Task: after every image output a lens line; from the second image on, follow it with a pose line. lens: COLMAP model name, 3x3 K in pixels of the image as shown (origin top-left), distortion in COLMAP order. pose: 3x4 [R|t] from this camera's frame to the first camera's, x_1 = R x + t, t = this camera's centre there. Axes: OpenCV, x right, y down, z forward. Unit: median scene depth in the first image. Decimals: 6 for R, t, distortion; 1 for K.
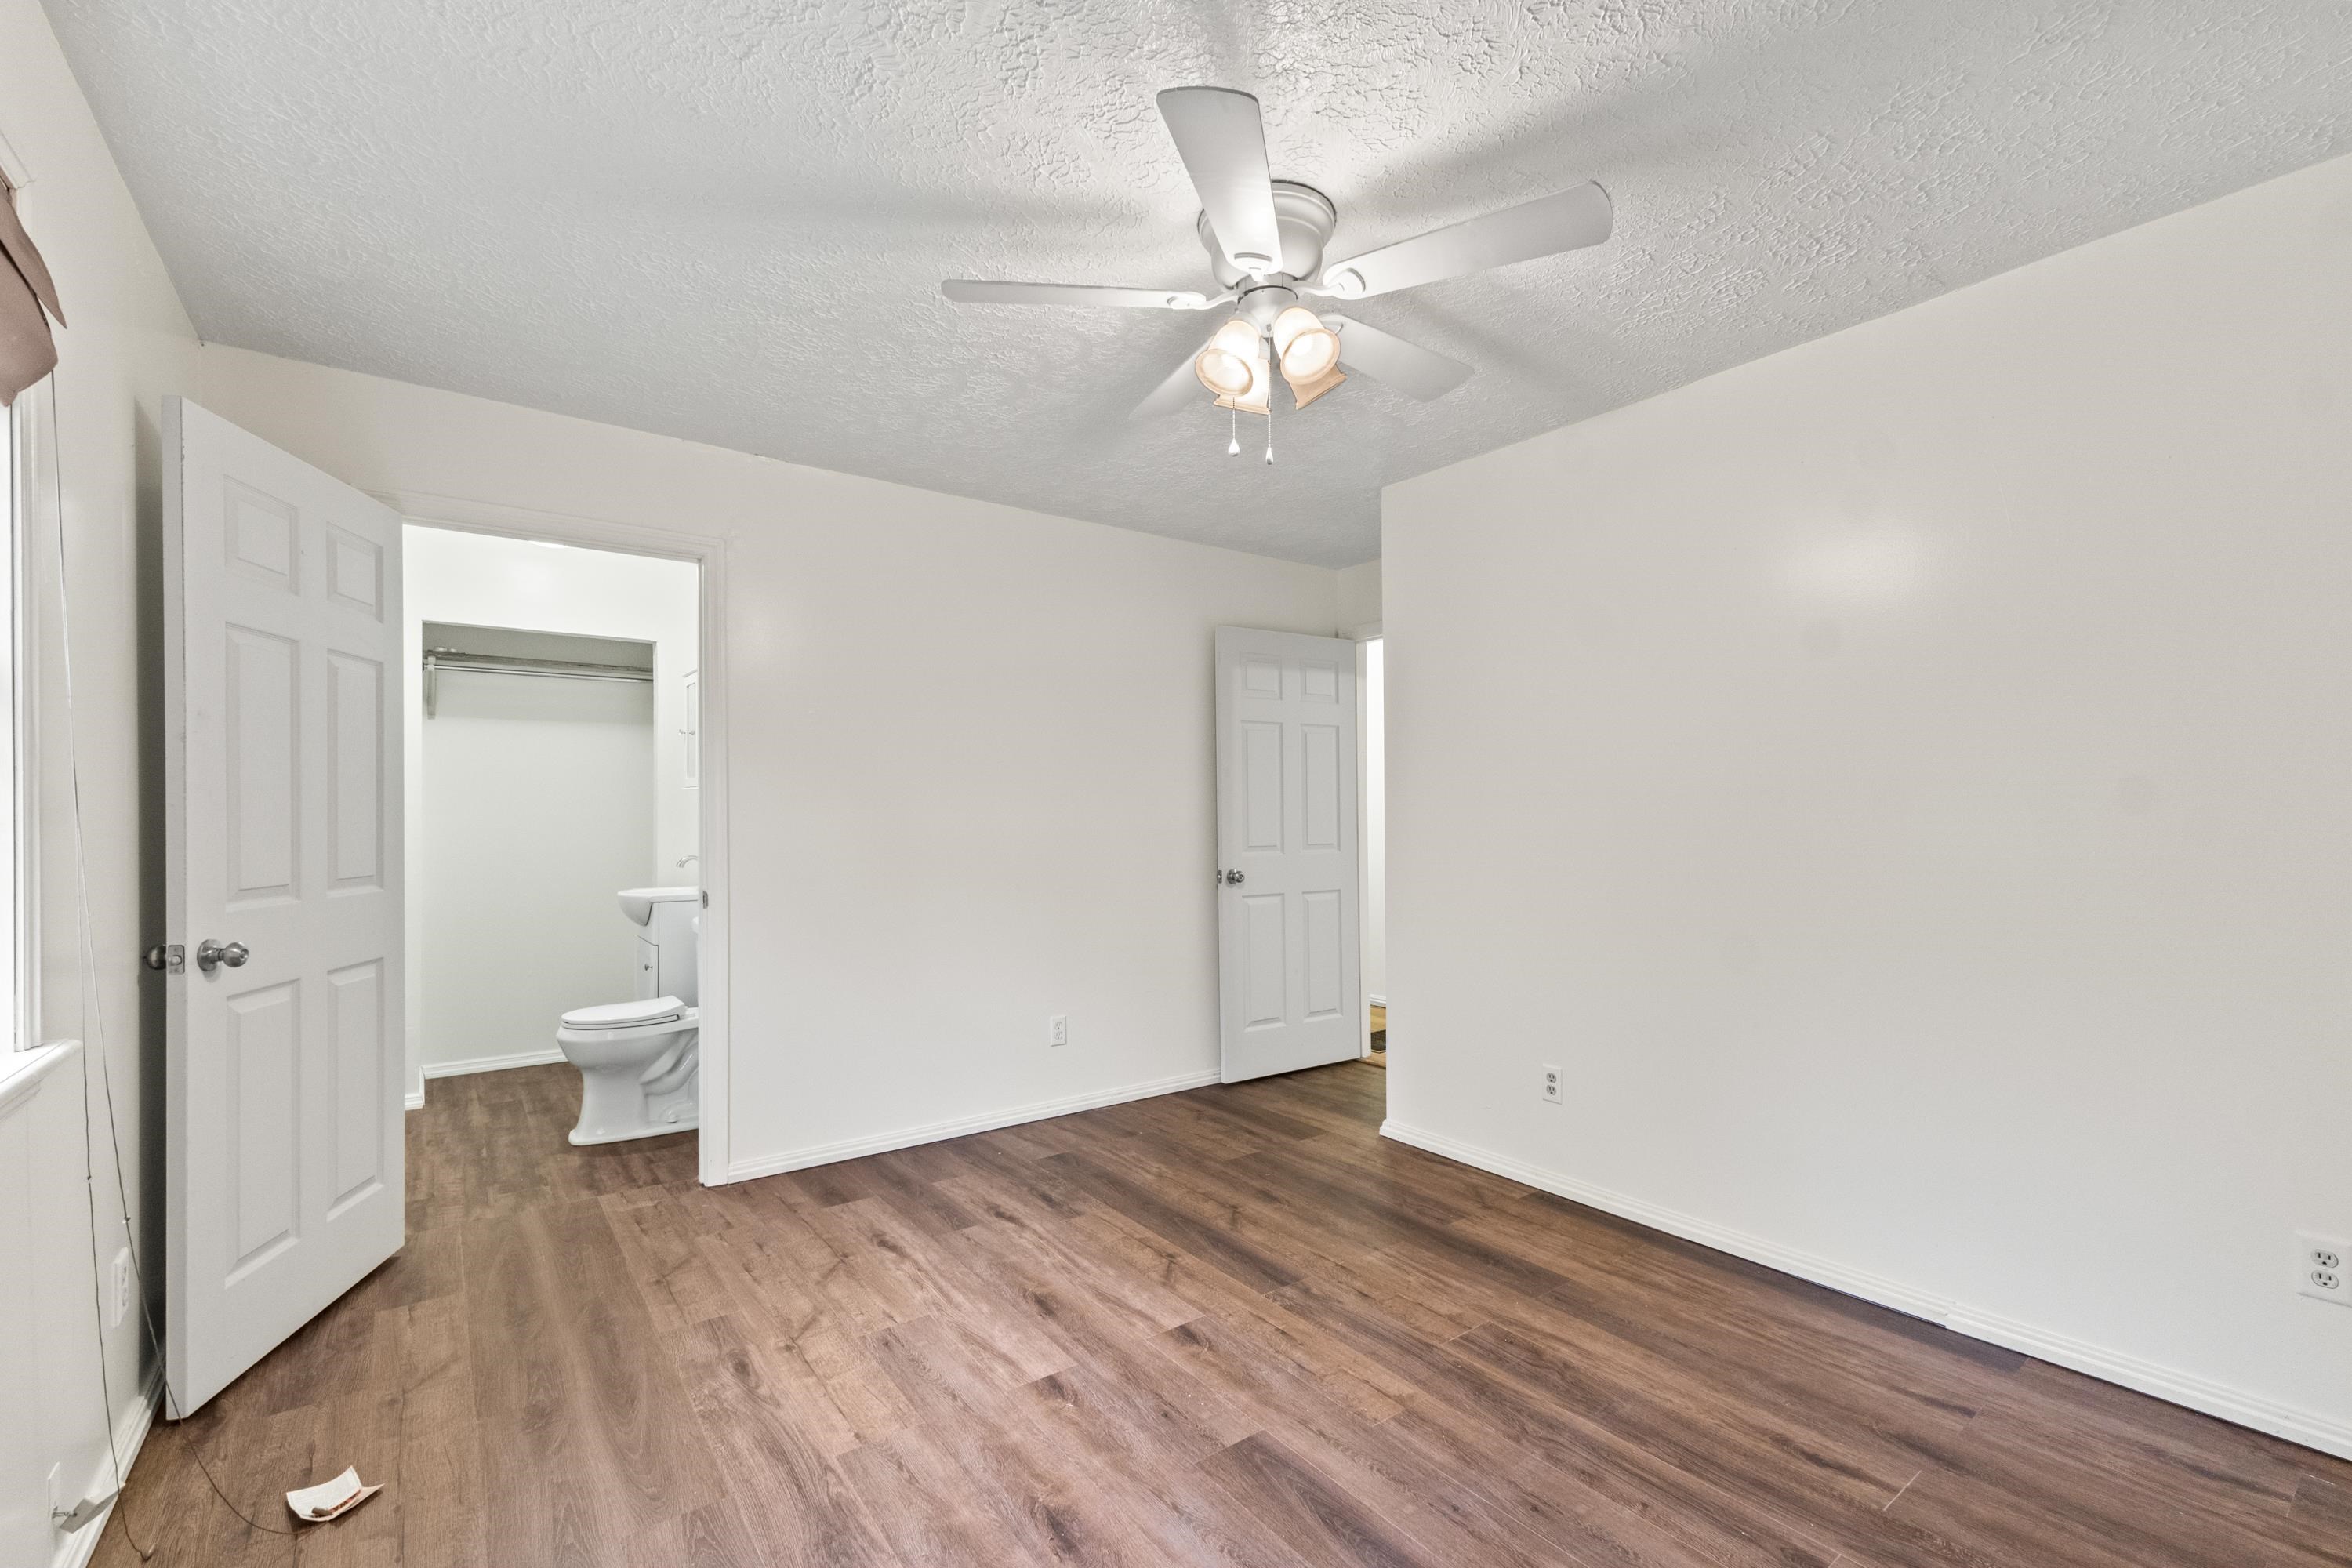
lens RADIAL K [[1031.3, 0, 1178.8], [0, 1031.3, 816.1], [0, 0, 1]] dist [0.000622, 0.000235]
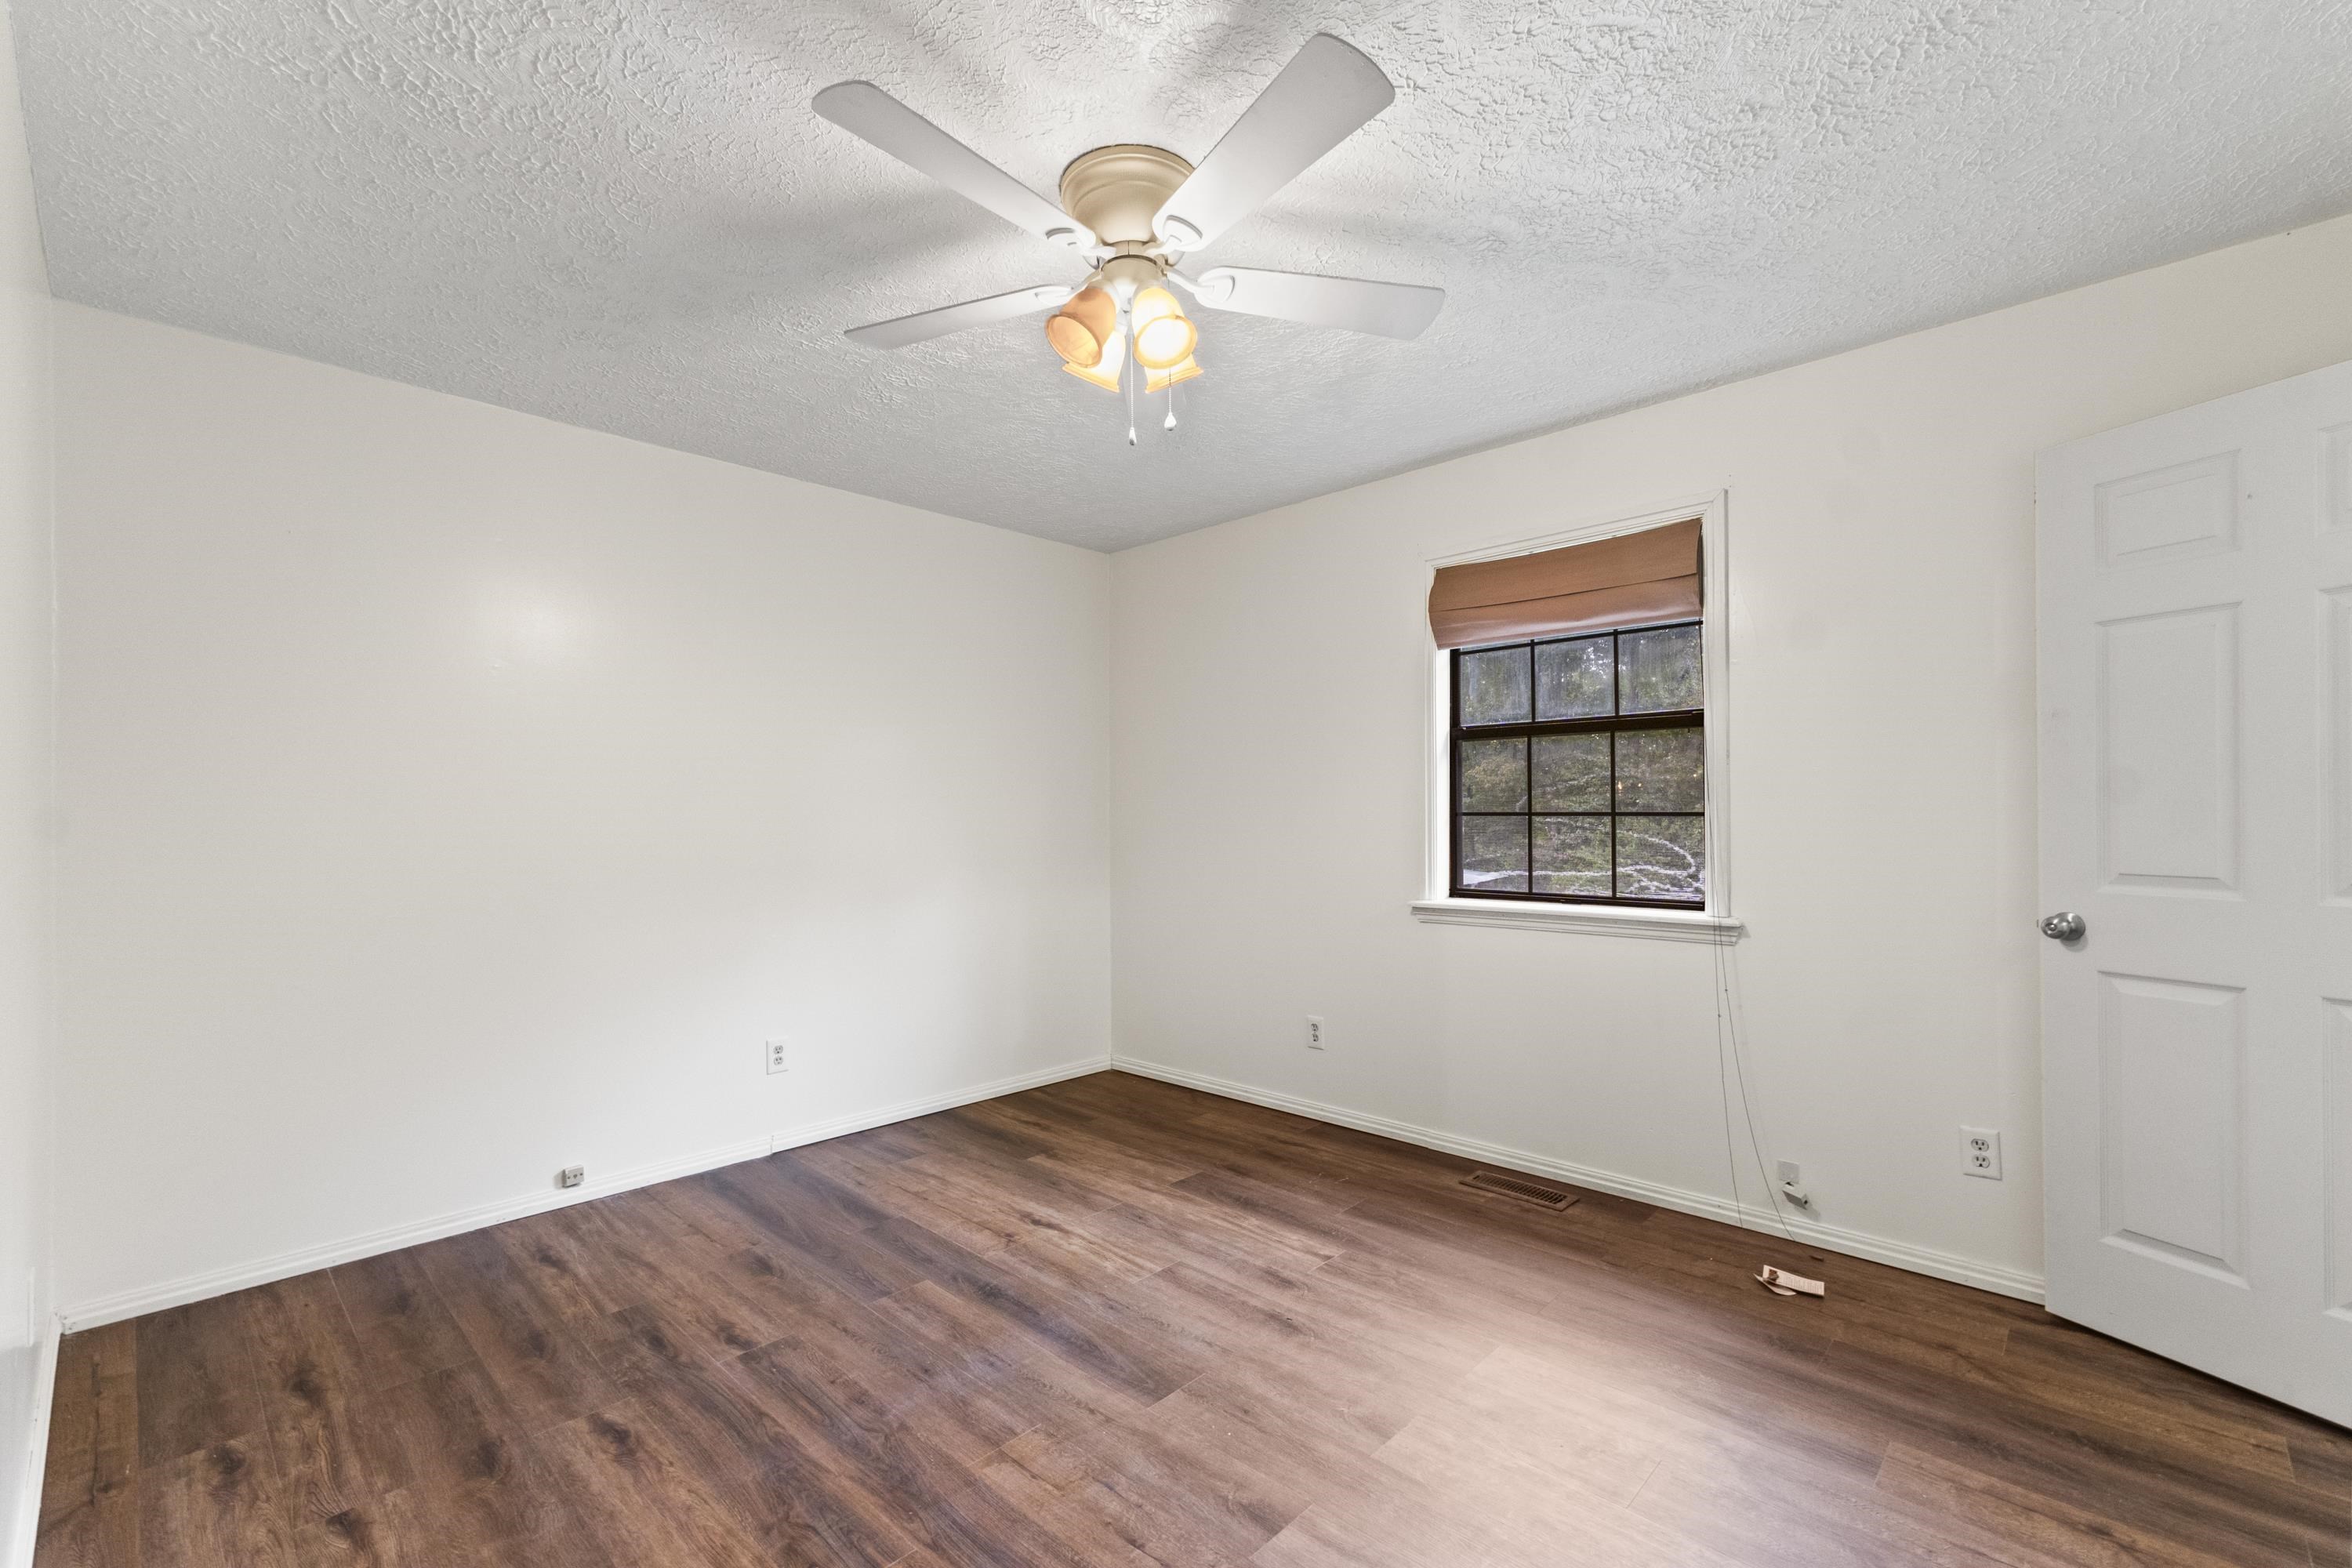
lens RADIAL K [[1031.3, 0, 1178.8], [0, 1031.3, 816.1], [0, 0, 1]] dist [0.000622, 0.000235]
pose [[-0.985975, 0.012597, -0.166416, 0.211279], [0.010807, 0.999874, 0.011656, -0.010503], [0.166542, 0.009694, -0.985987, 1.975237]]
